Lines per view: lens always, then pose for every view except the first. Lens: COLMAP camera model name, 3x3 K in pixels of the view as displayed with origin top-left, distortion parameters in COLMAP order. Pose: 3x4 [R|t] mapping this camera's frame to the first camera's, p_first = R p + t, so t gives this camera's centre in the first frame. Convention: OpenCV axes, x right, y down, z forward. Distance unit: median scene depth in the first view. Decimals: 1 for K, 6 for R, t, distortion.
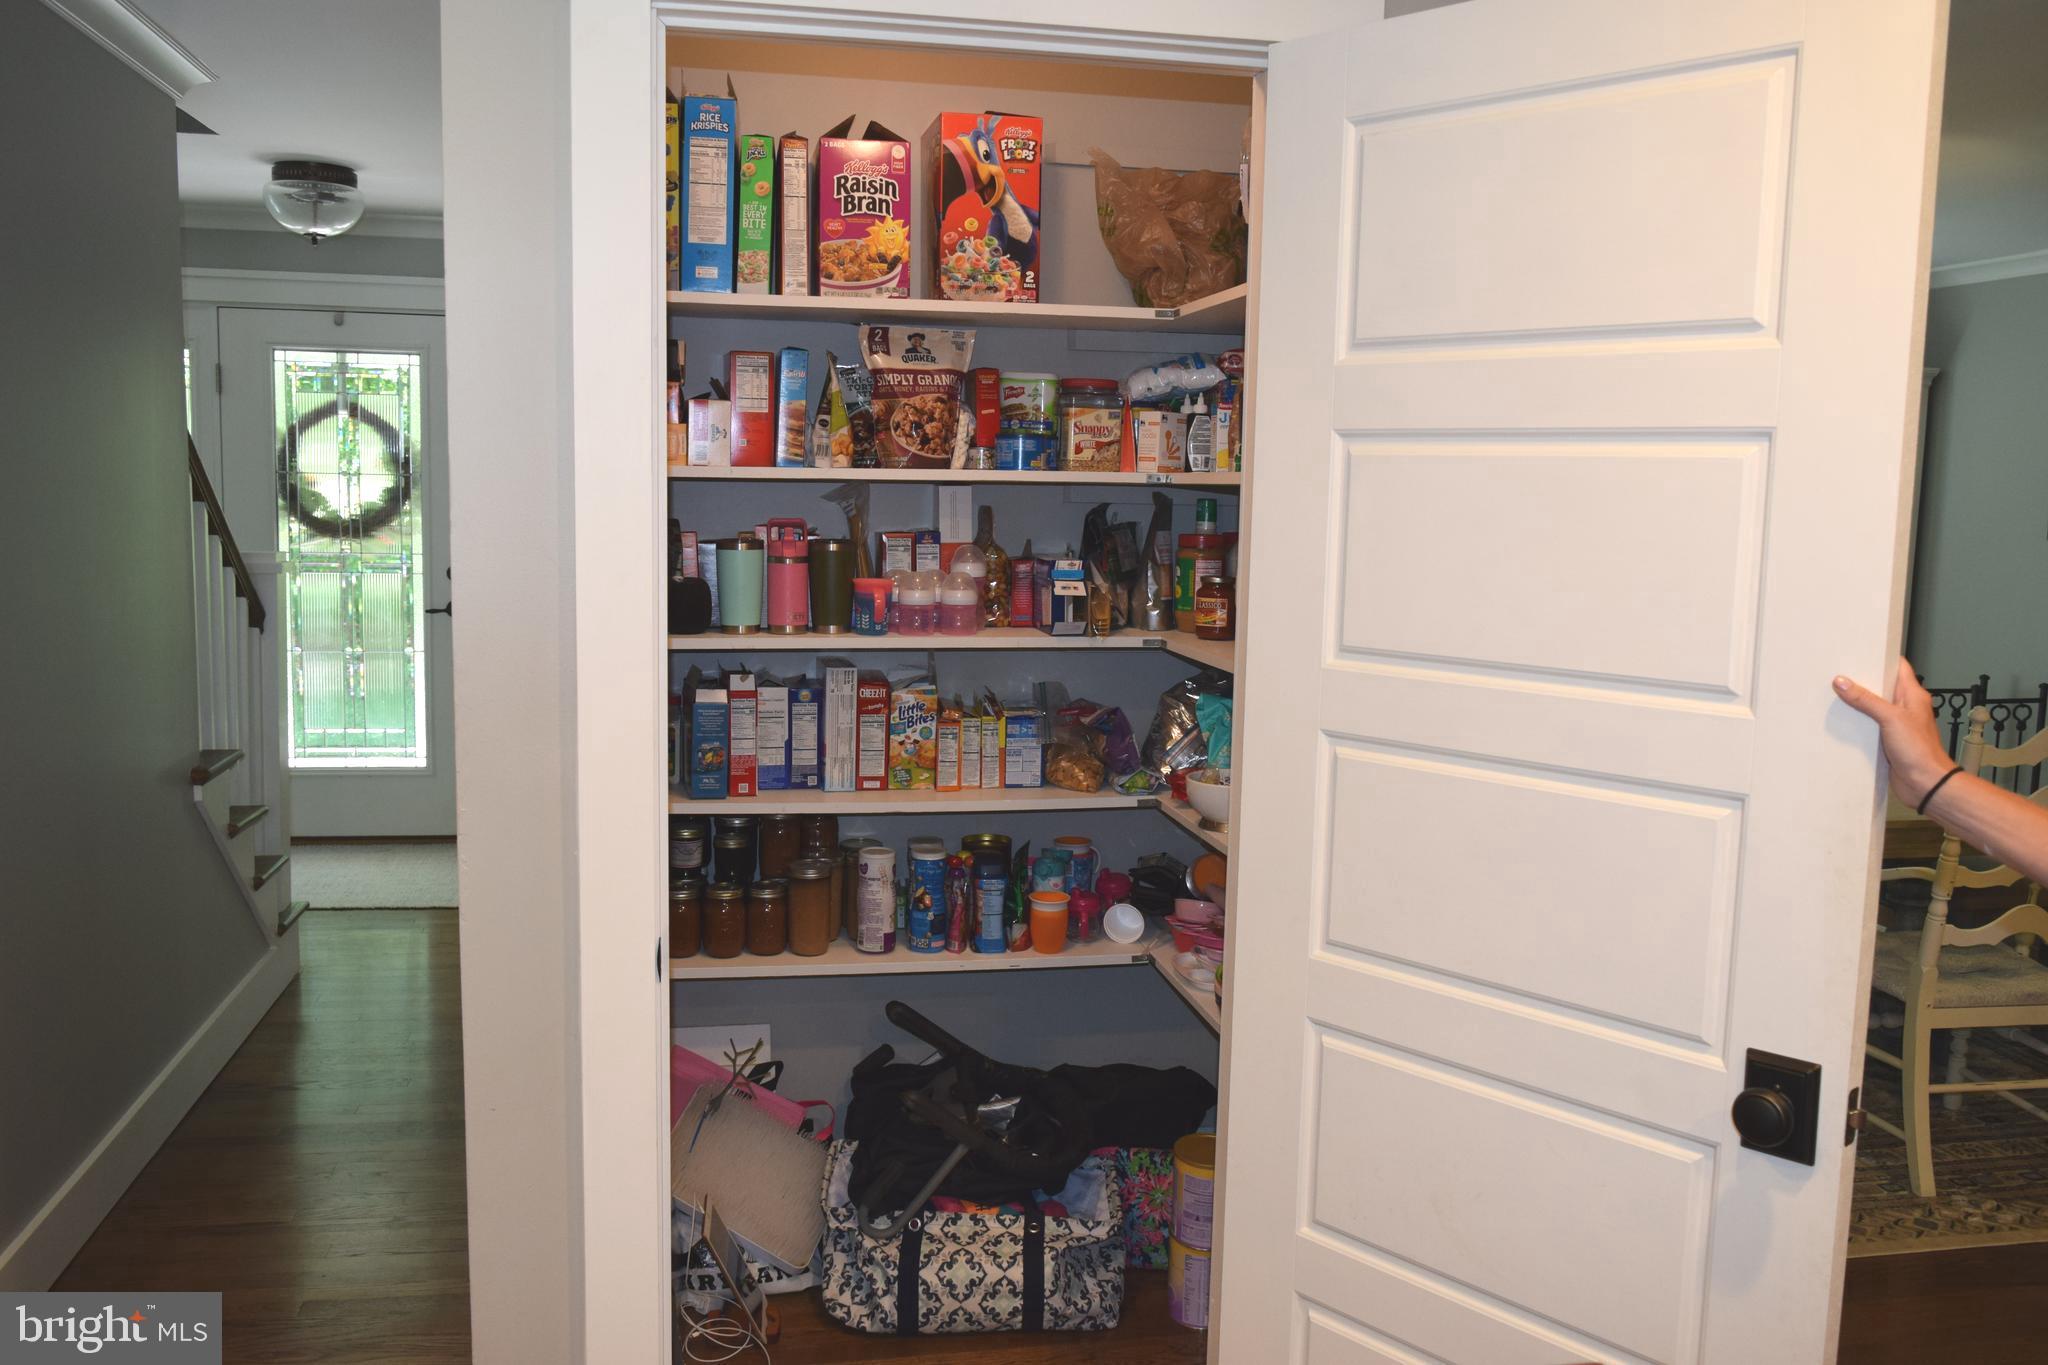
lens RADIAL K [[1685.8, 0, 1022.0], [0, 1685.8, 681.5], [0, 0, 1]] dist [-0.013606, -0.011176]
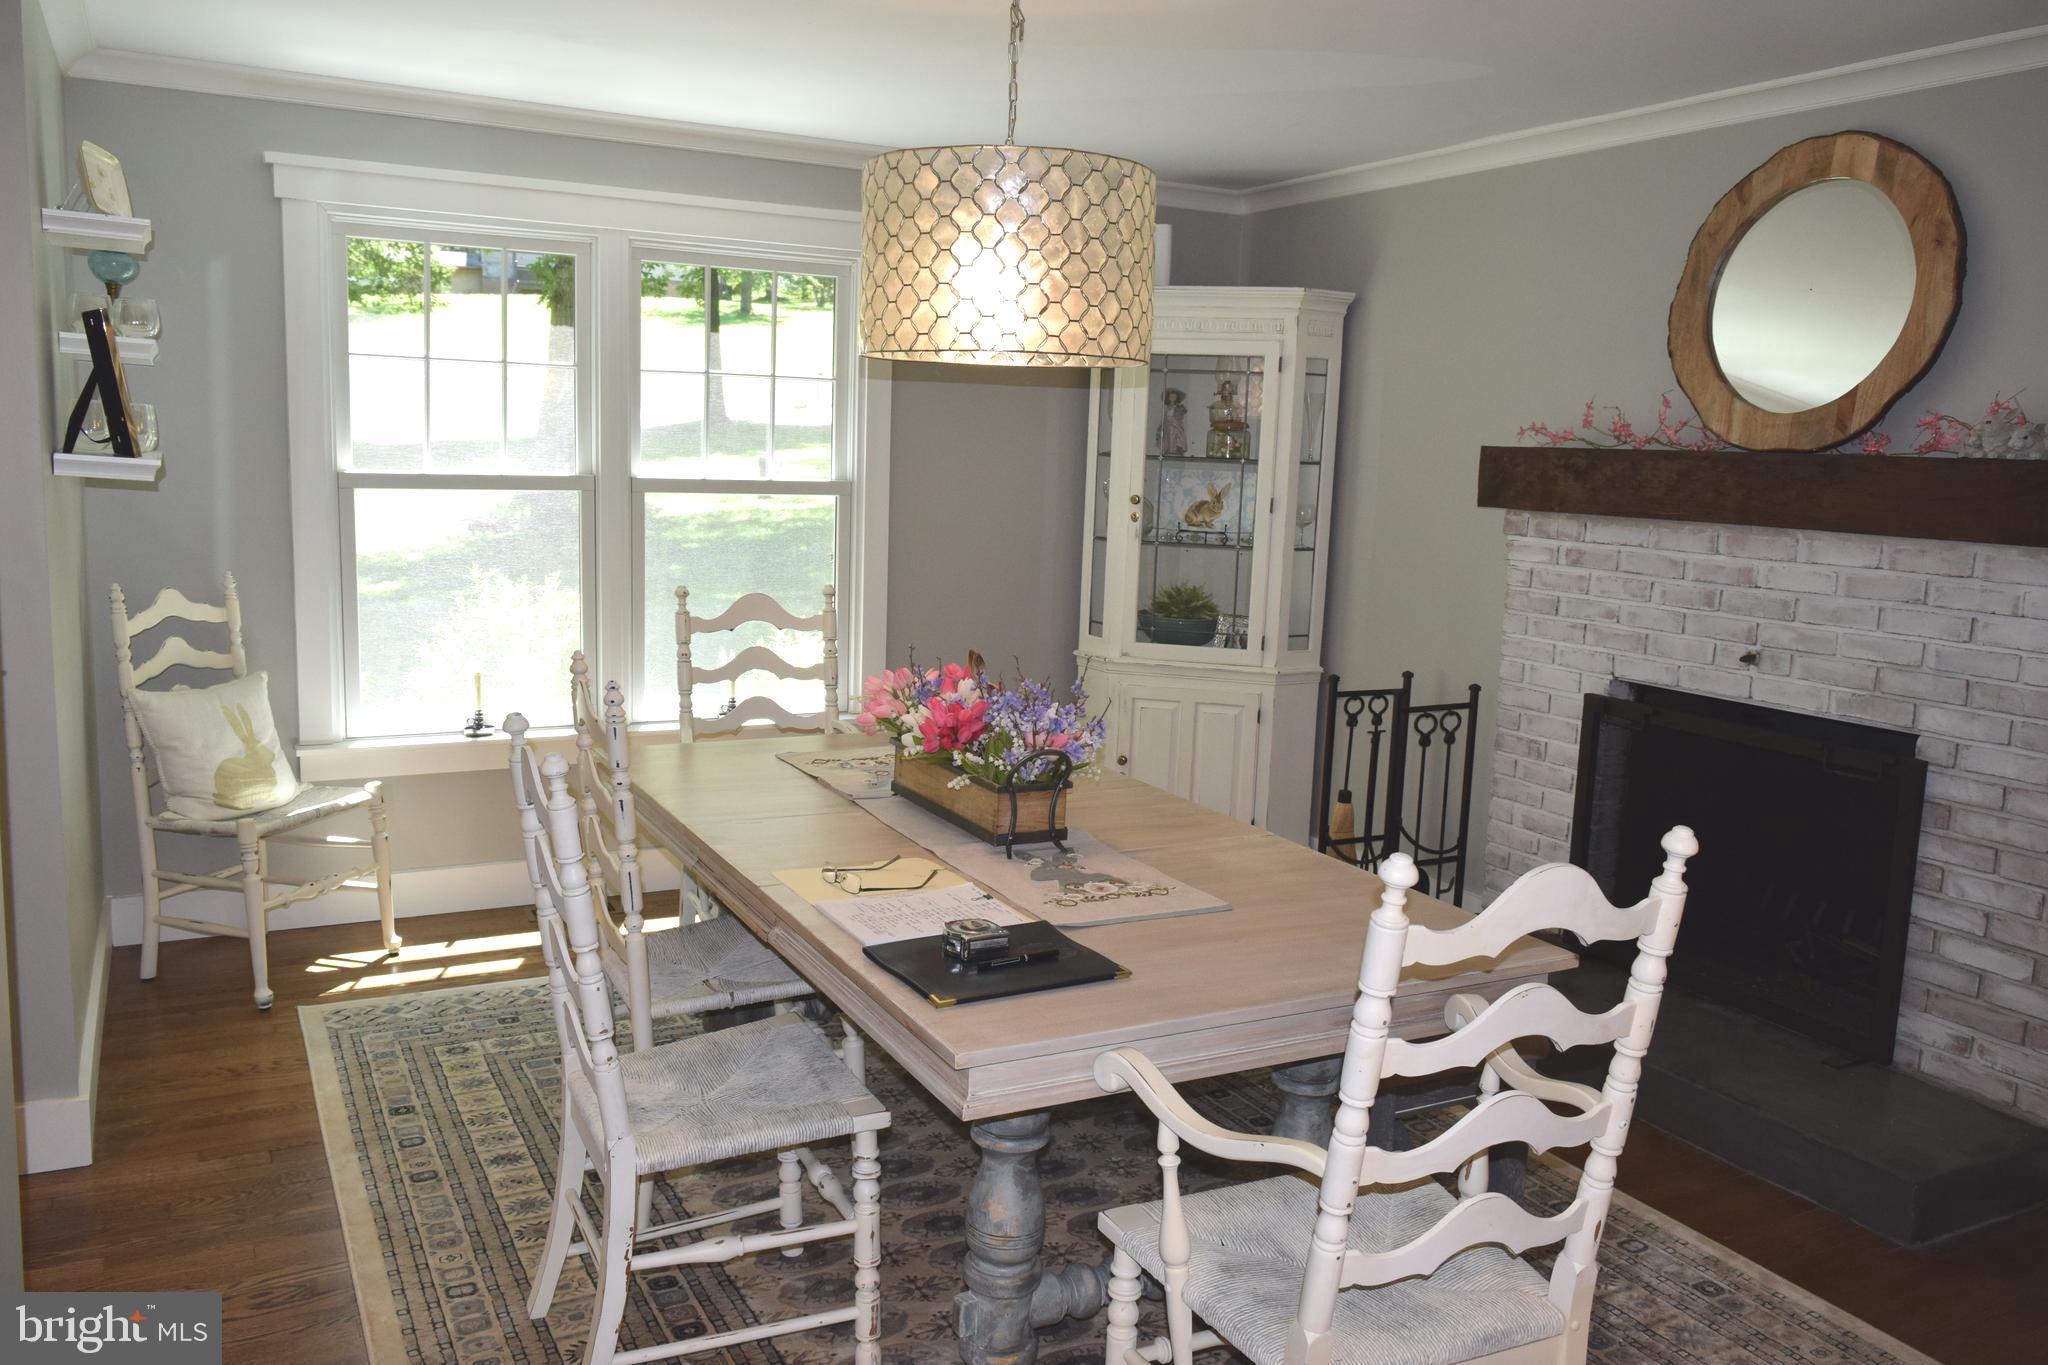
lens RADIAL K [[1594.9, 0, 1019.2], [0, 1594.9, 677.7], [0, 0, 1]] dist [-0.020252, 0.010310]
pose [[0.960428, -0.026664, 0.277250, 0.298105], [0.017898, 0.999258, 0.034101, -0.051471], [-0.277953, -0.027789, 0.960193, 0.517342]]
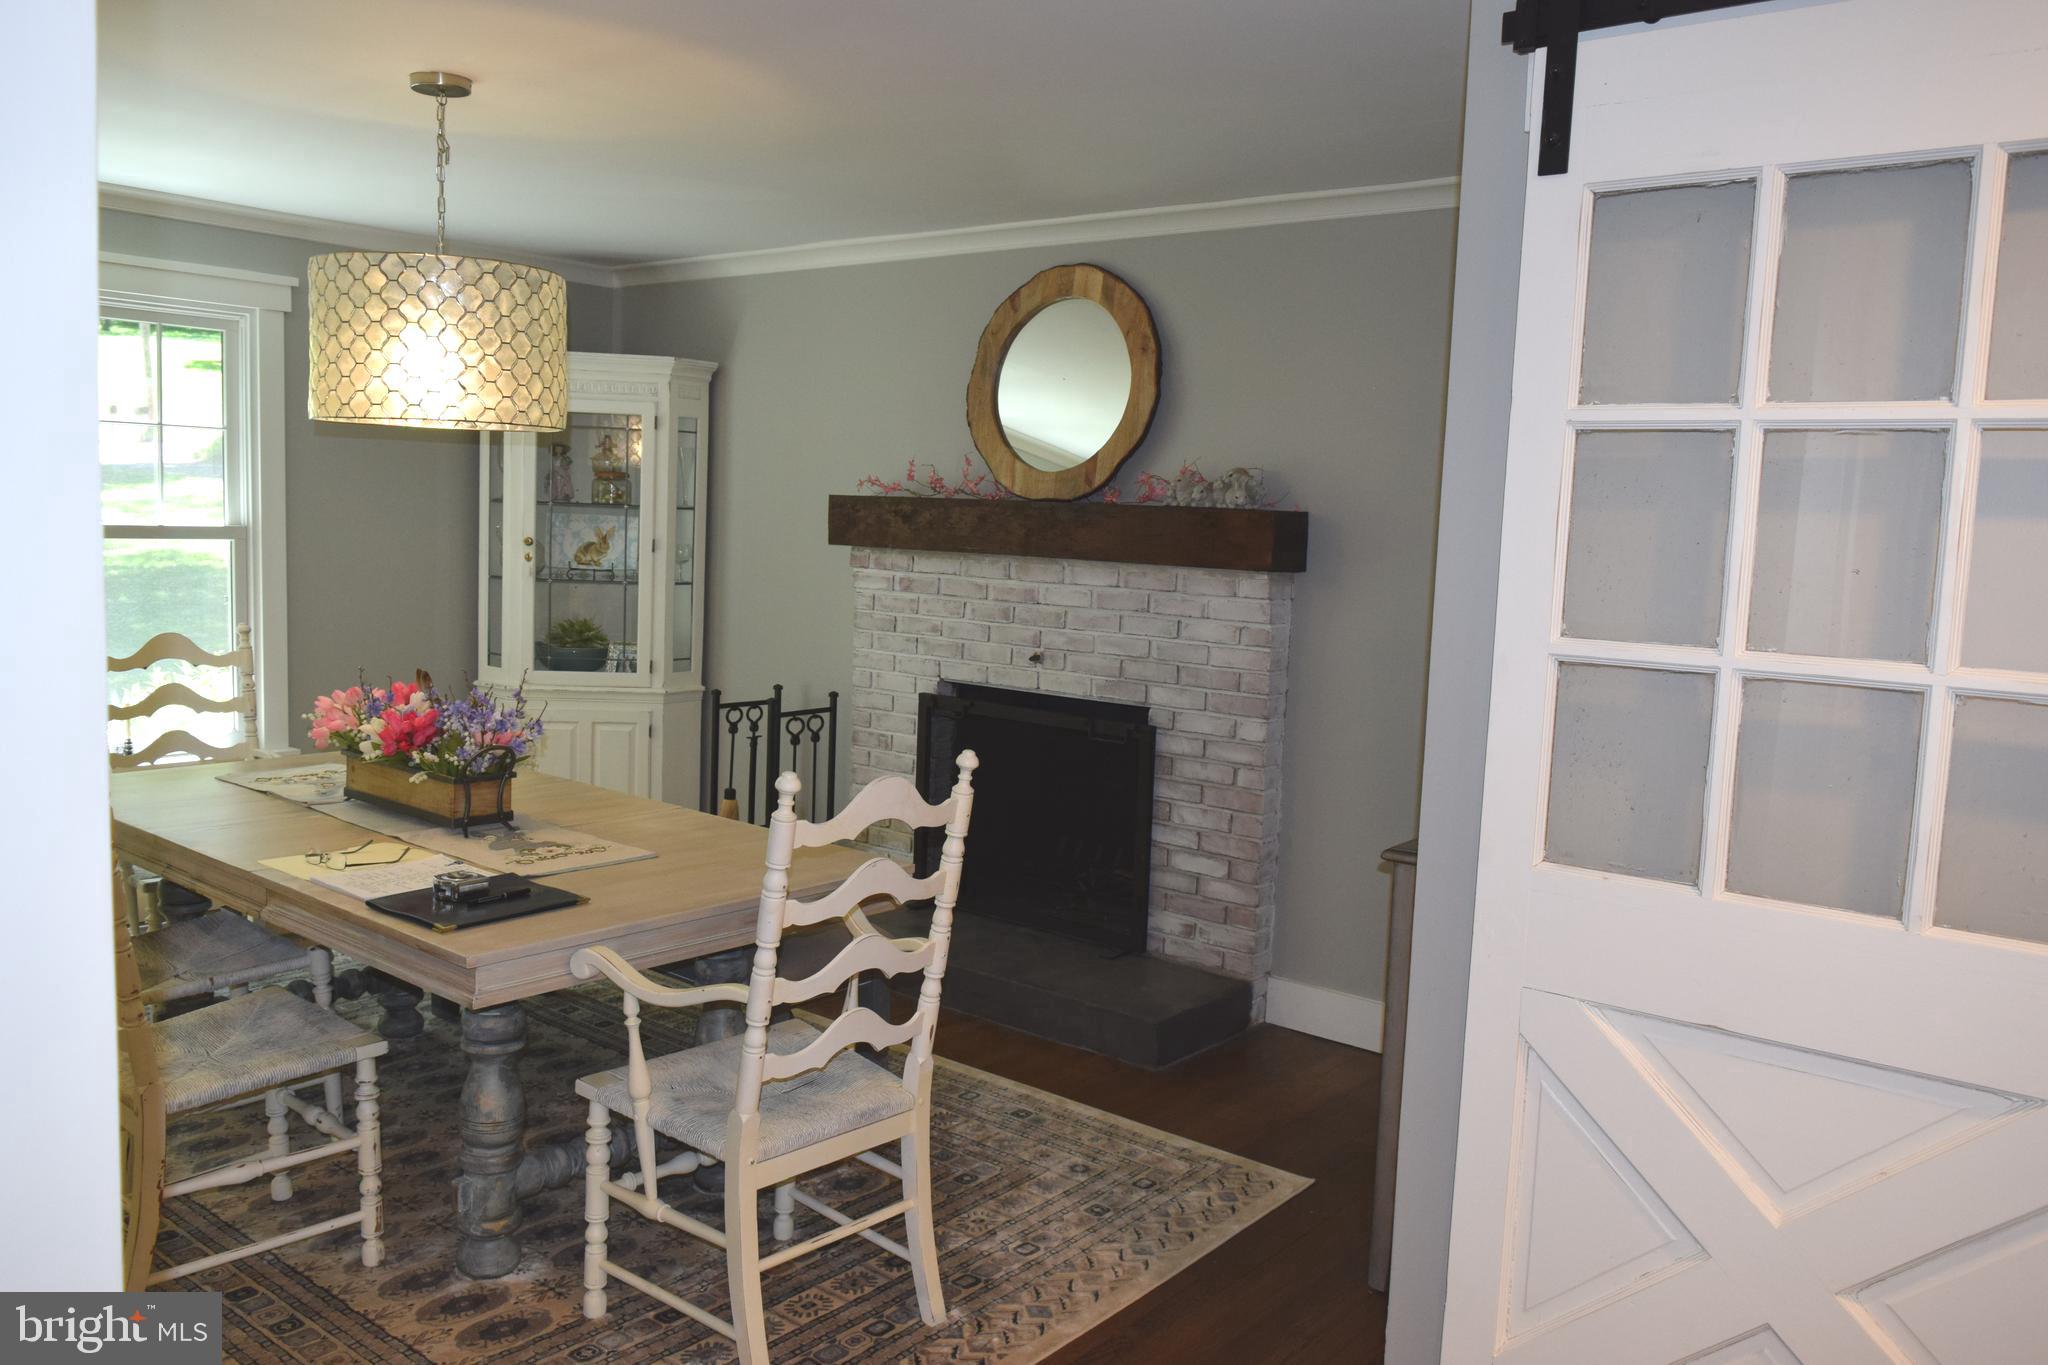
lens RADIAL K [[1594.9, 0, 1022.4], [0, 1594.9, 686.4], [0, 0, 1]] dist [-0.020252, 0.010310]
pose [[0.776776, -0.058916, 0.627015, 0.183511], [0.053331, 0.998192, 0.027724, -0.034887], [-0.627515, 0.011904, 0.778514, 0.334575]]
